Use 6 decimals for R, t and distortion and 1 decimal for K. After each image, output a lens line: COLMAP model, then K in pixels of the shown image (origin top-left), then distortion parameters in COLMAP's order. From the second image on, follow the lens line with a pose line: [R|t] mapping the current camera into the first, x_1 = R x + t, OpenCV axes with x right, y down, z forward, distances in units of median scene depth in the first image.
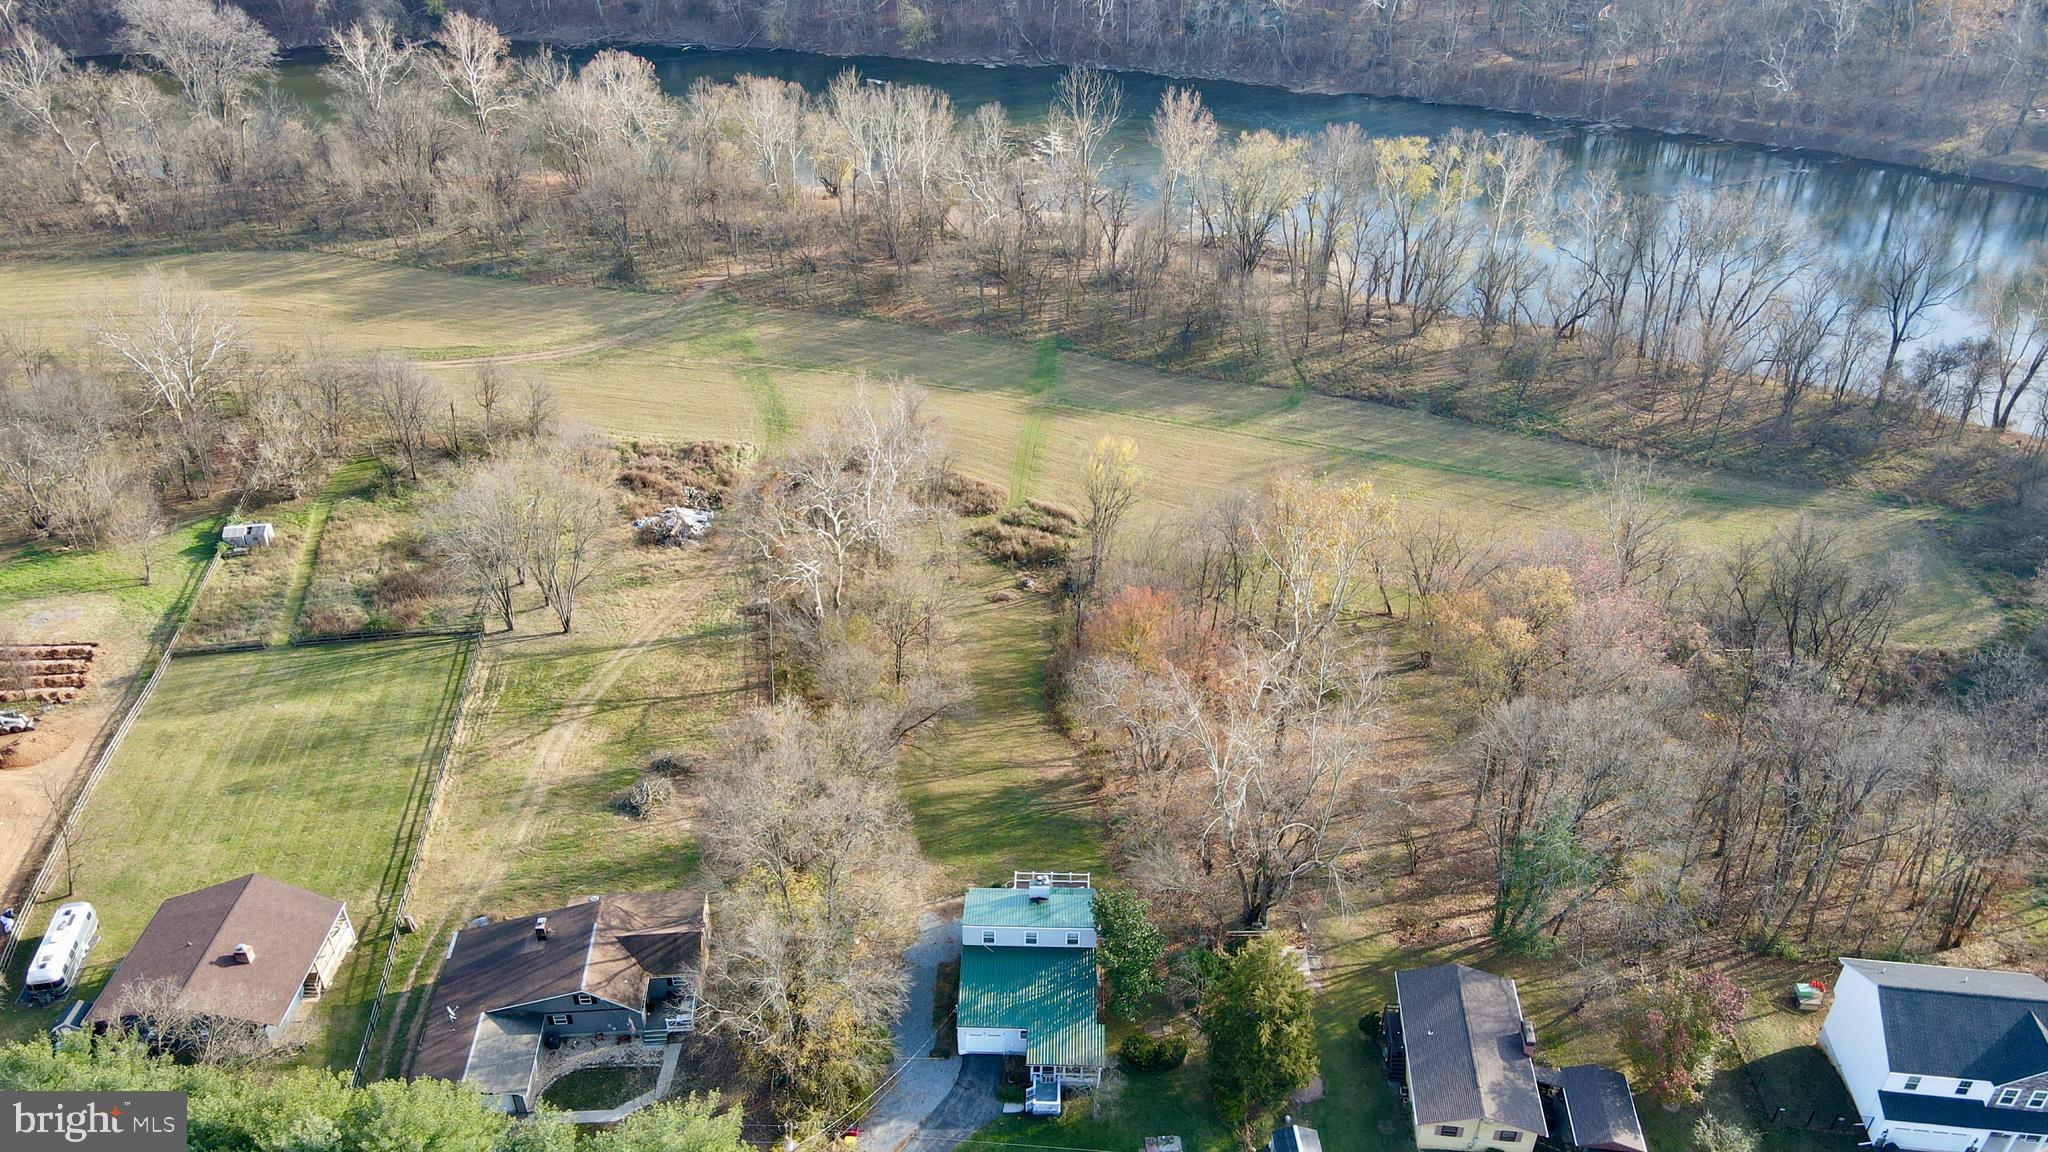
lens RADIAL K [[1525.3, 0, 1024.2], [0, 1525.3, 582.5], [0, 0, 1]] dist [-0.009624, 0.039835]
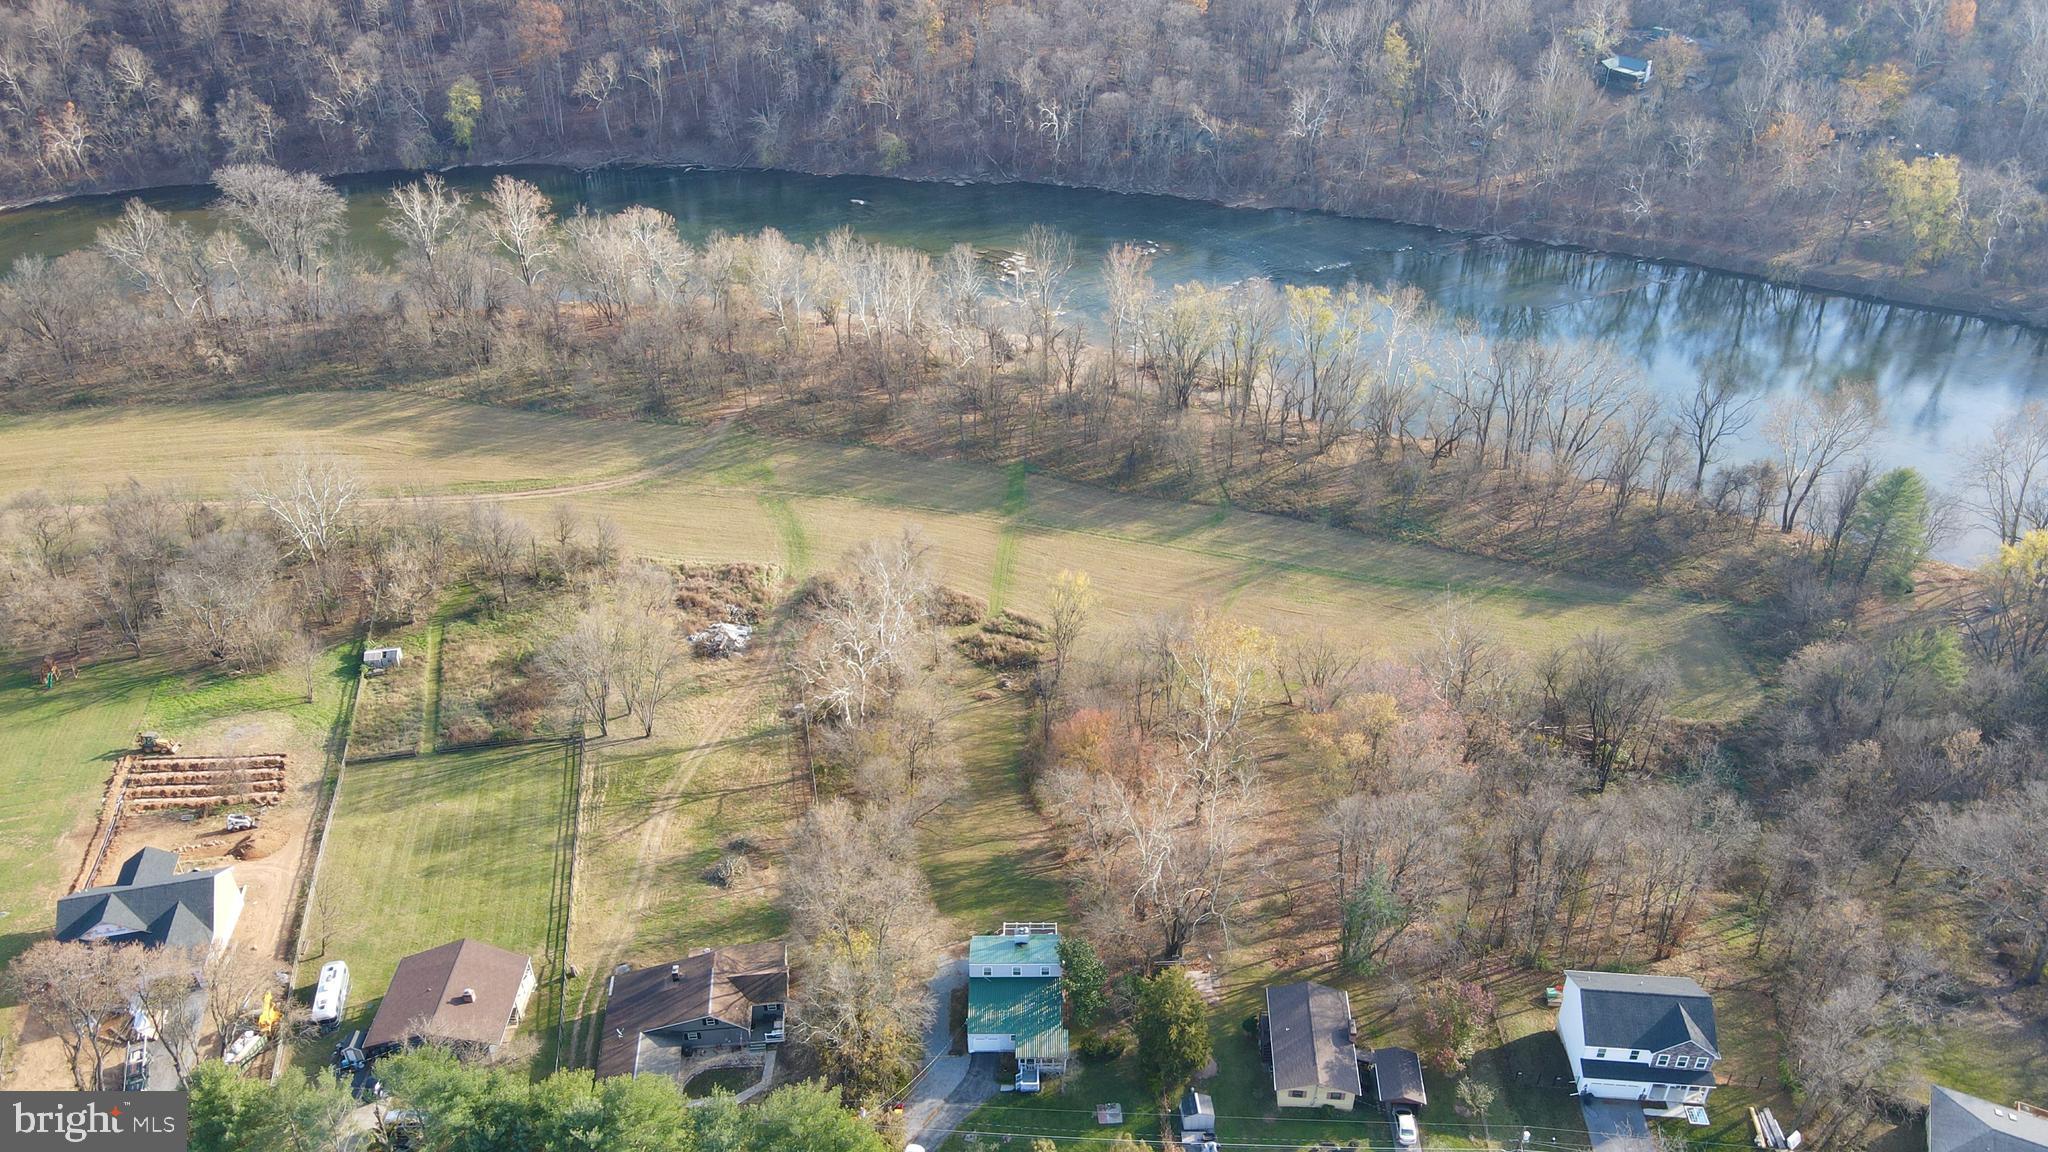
lens RADIAL K [[1530.8, 0, 1024.0], [0, 1530.8, 576.0], [0, 0, 1]] dist [-0.006241, 0.028813]
pose [[0.999610, -0.020637, 0.018807, -0.004746], [0.020845, 0.999723, -0.010940, -0.072806], [-0.018576, 0.011328, 0.999763, -0.264561]]
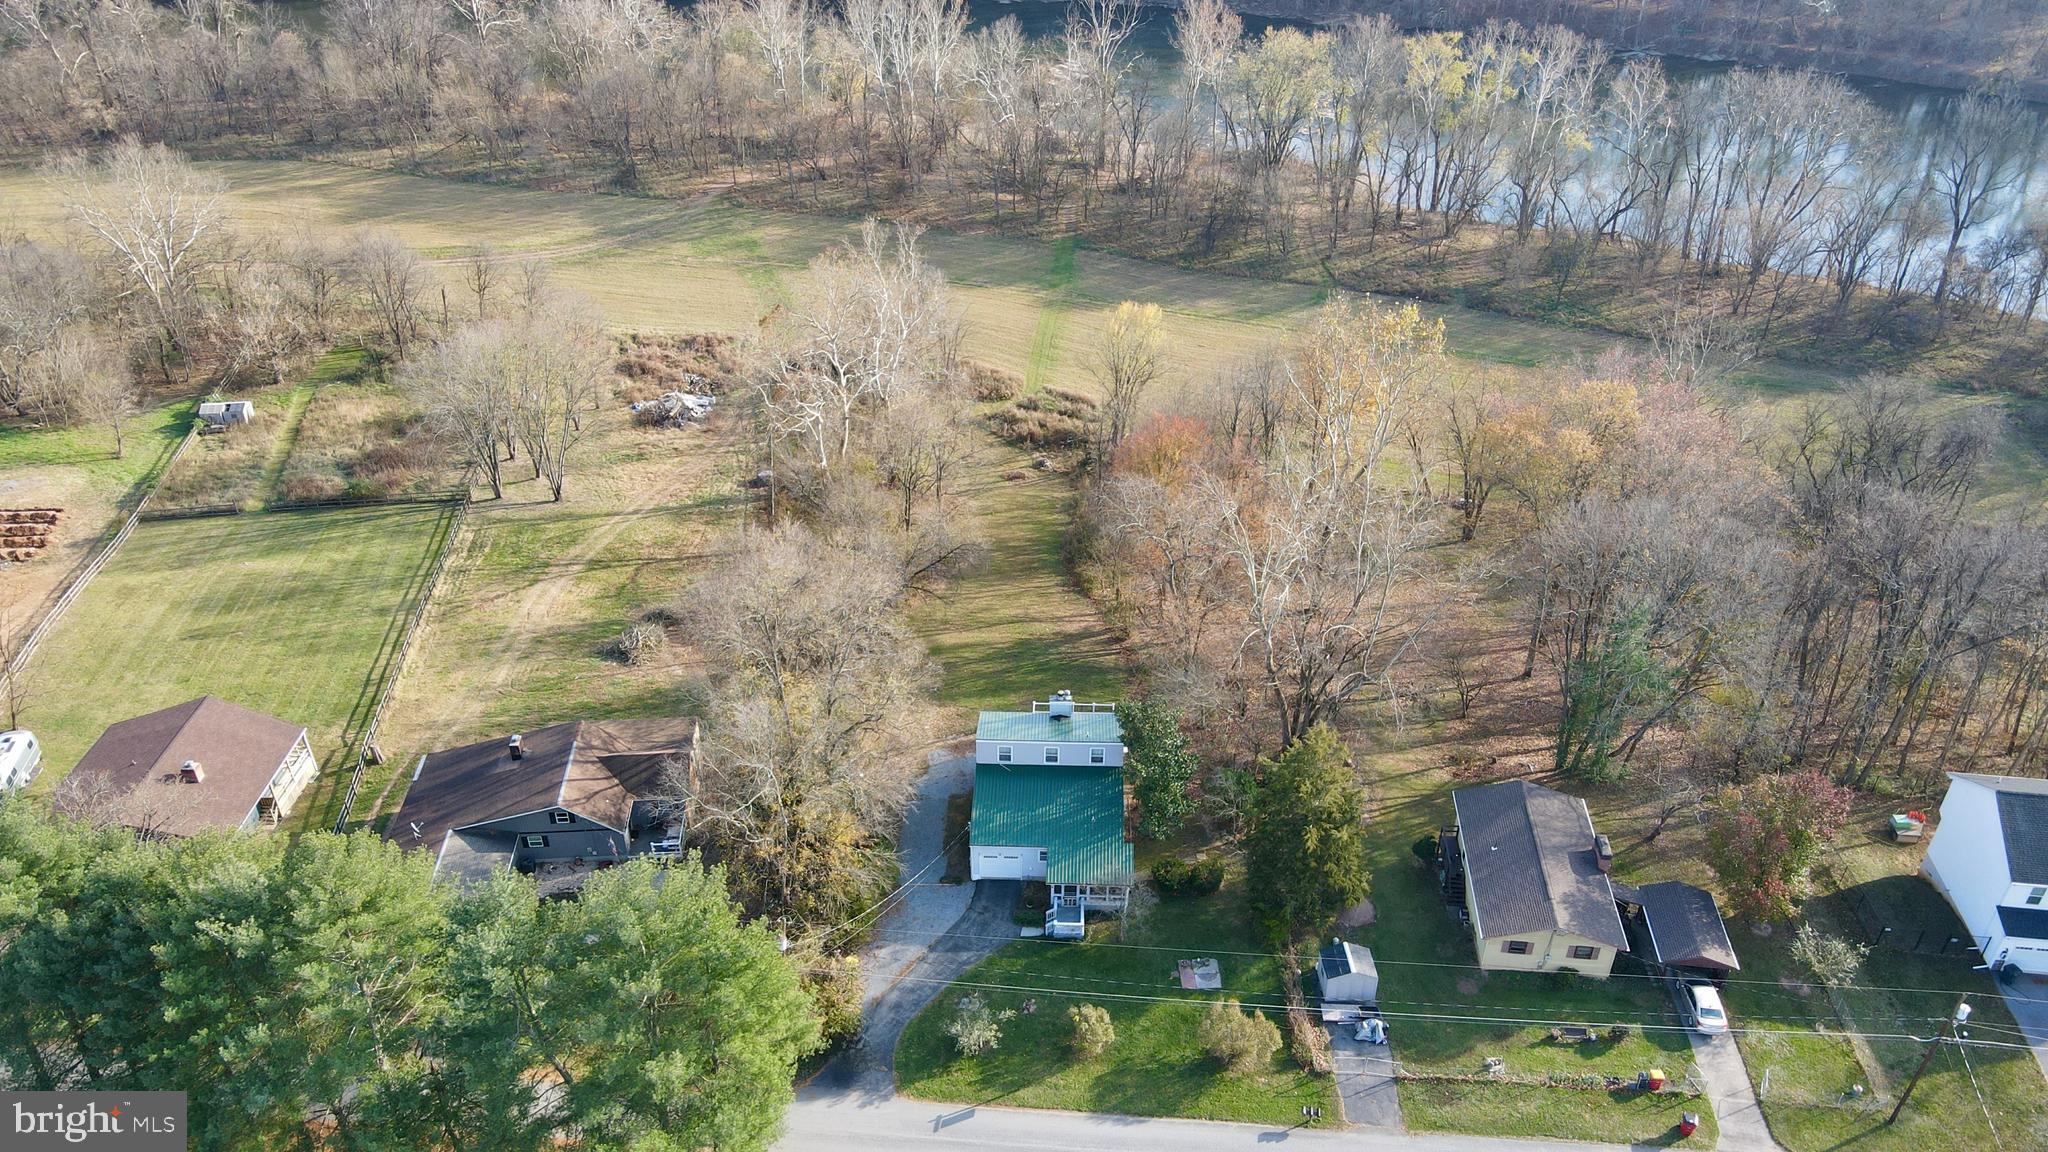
lens RADIAL K [[1525.3, 0, 1024.2], [0, 1525.3, 582.5], [0, 0, 1]] dist [-0.009624, 0.039835]
pose [[0.999965, 0.001913, -0.008121, -0.002577], [-0.001947, 0.999989, -0.004168, 0.077002], [0.008113, 0.004184, 0.999958, 0.050883]]
